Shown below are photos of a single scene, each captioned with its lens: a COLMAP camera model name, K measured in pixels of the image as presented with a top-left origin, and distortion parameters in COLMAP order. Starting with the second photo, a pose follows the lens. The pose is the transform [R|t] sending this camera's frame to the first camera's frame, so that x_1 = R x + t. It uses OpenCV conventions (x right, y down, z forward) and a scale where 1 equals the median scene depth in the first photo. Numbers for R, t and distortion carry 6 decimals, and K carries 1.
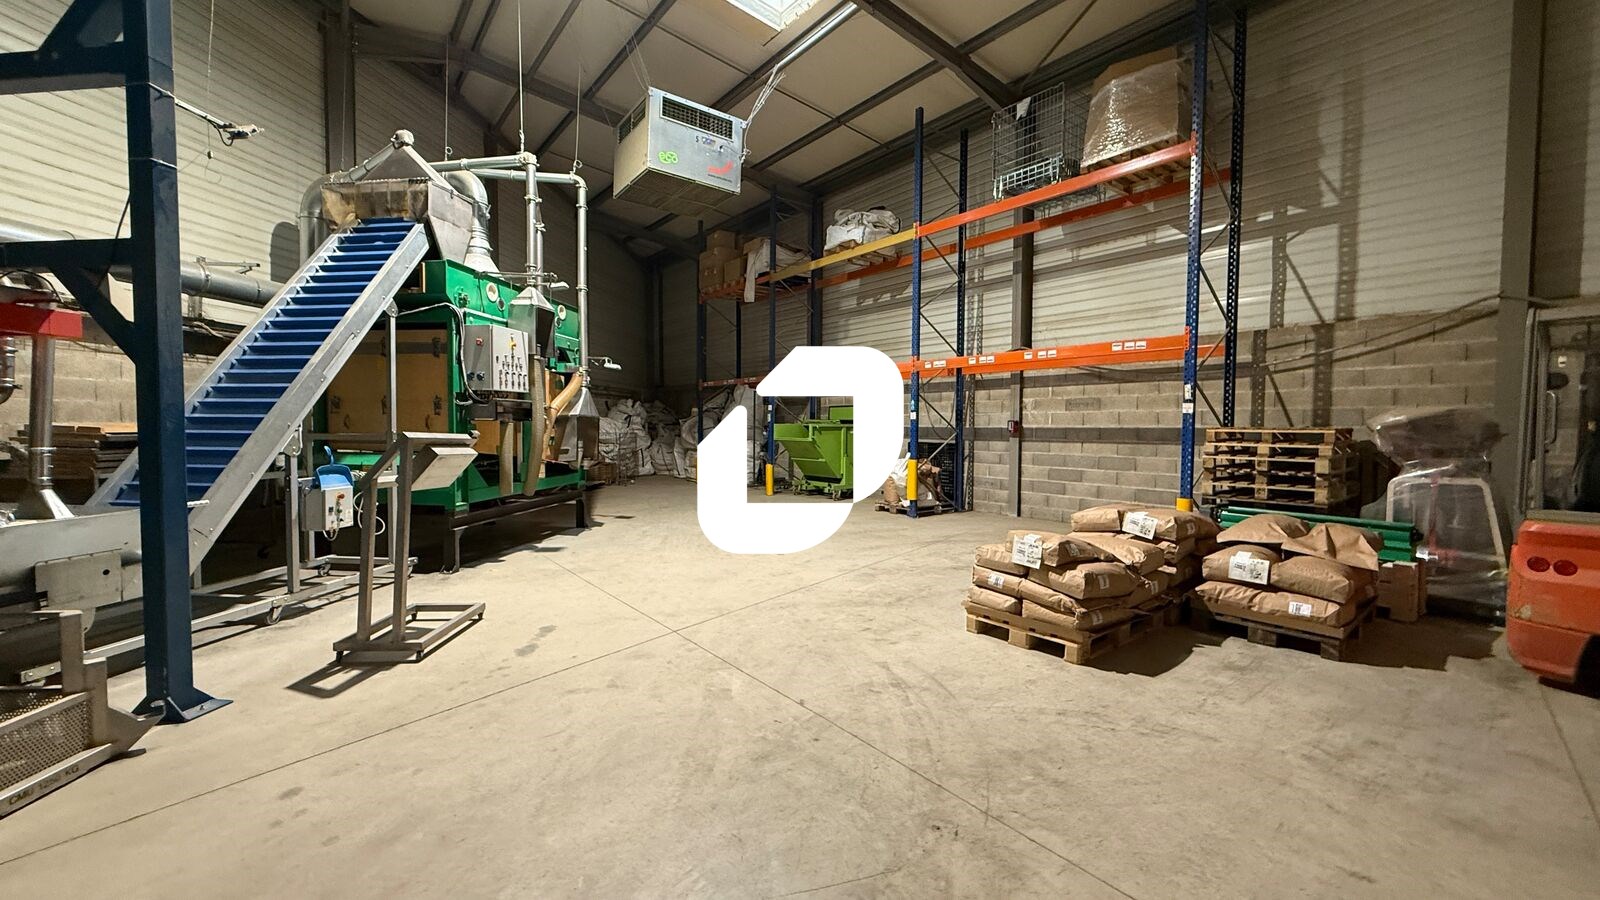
lens RADIAL K [[642.9, 0, 798.1], [0, 642.9, 449.4], [0, 0, 1]] dist [-0.001309, -0.000127]
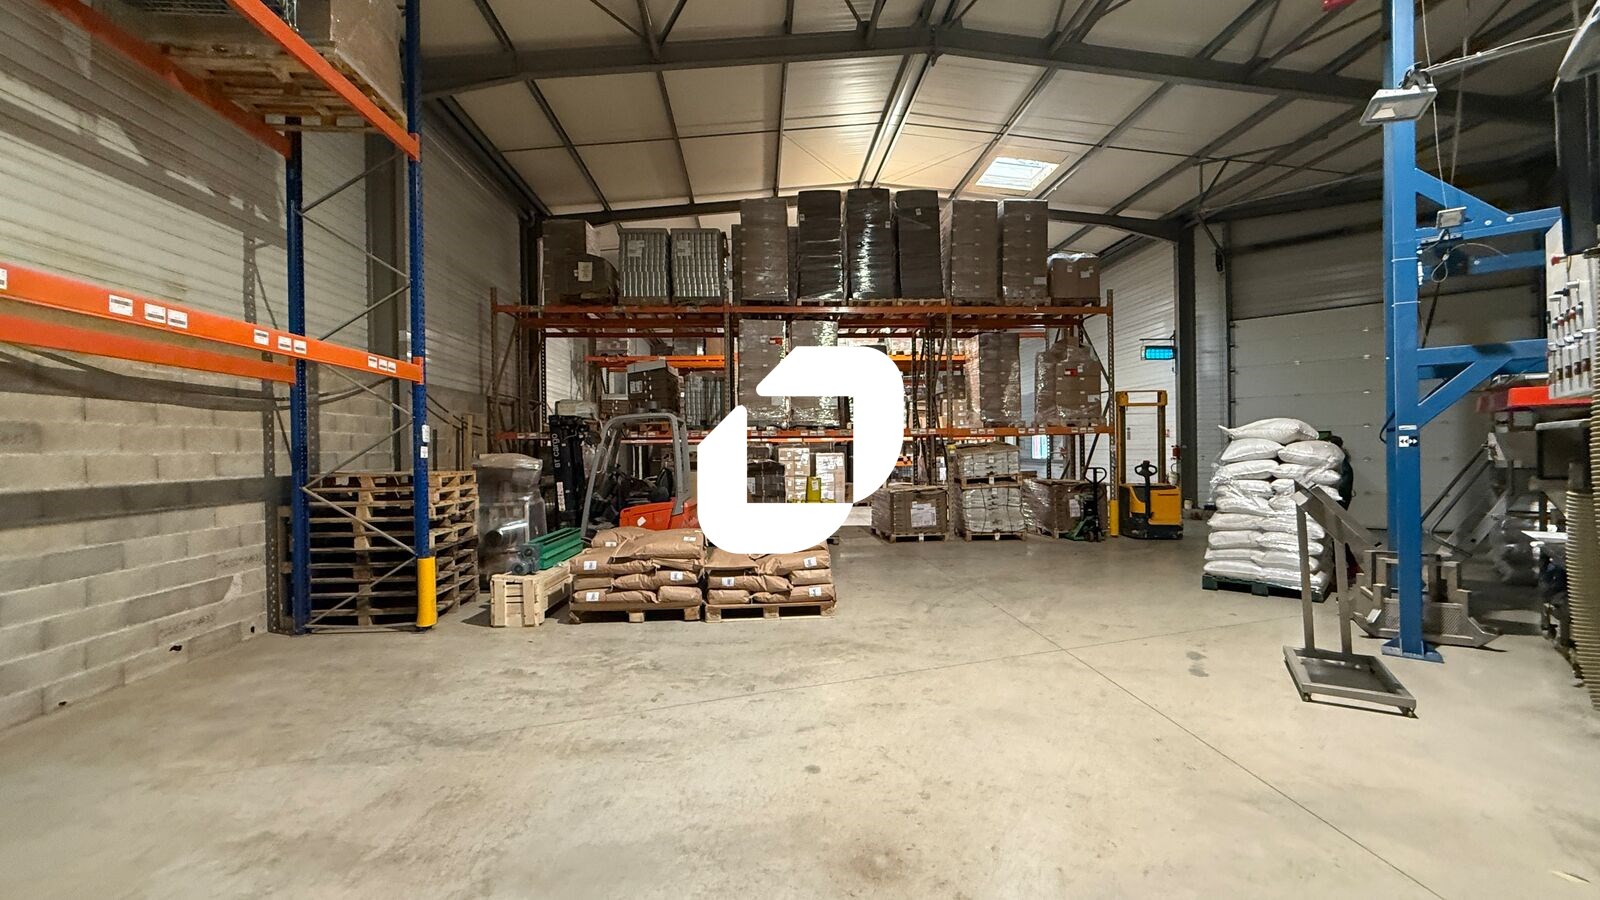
lens RADIAL K [[642.9, 0, 797.0], [0, 642.9, 449.6], [0, 0, 1]] dist [-0.001309, -0.000127]
pose [[-0.833367, 0.007980, 0.552662, -0.258933], [0.031349, 0.998969, 0.032846, -0.074041], [-0.551830, 0.044699, -0.832758, 1.318733]]
